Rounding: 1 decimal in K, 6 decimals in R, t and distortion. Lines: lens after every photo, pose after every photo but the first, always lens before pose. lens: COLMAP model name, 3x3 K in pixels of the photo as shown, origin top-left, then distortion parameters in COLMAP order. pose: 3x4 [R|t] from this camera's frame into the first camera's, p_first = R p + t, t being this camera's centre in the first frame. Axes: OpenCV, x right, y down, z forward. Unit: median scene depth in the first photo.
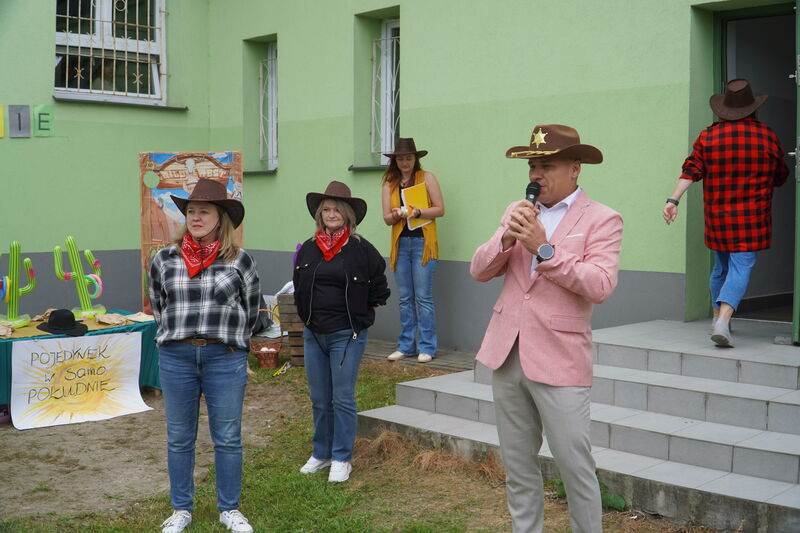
lens RADIAL K [[1011.4, 0, 400.0], [0, 1011.4, 266.5], [0, 0, 1]] dist [0.137109, -1.105617]
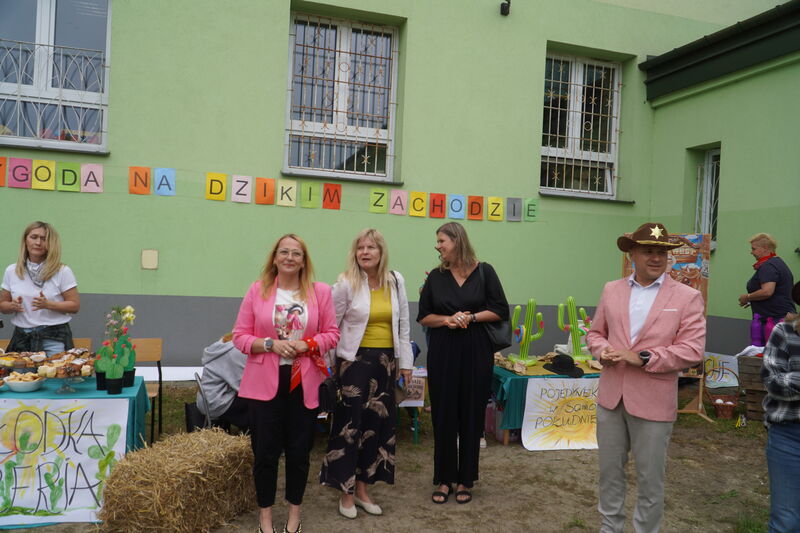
lens RADIAL K [[636.8, 0, 400.0], [0, 636.8, 266.5], [0, 0, 1]] dist [0.011230, -0.004900]
pose [[0.901234, 0.037621, -0.431697, -0.177778], [-0.067238, 0.996299, -0.053546, -0.010910], [0.428085, 0.077284, 0.900428, 0.185761]]
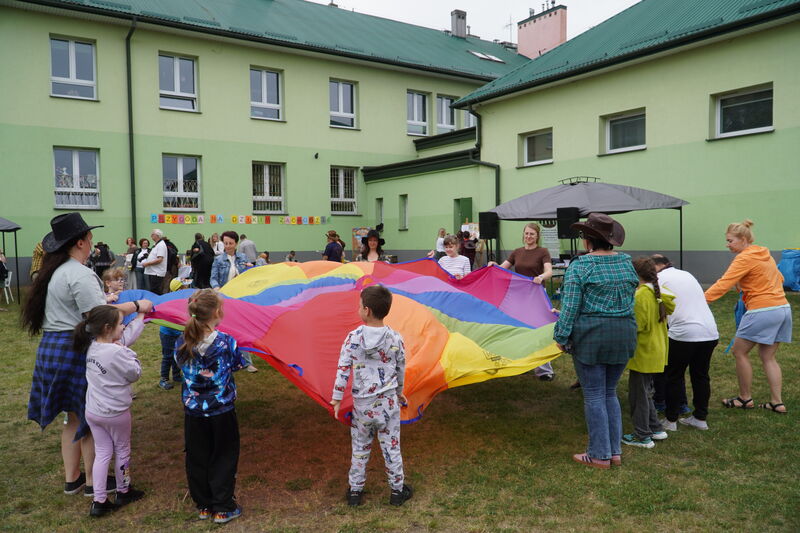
lens RADIAL K [[644.4, 0, 389.0], [0, 644.4, 266.6], [0, 0, 1]] dist [0.014541, -0.013357]
pose [[0.984677, -0.009602, -0.174125, 0.488744], [0.005838, 0.999738, -0.022120, 0.152405], [0.174292, 0.020764, 0.984475, -2.156982]]
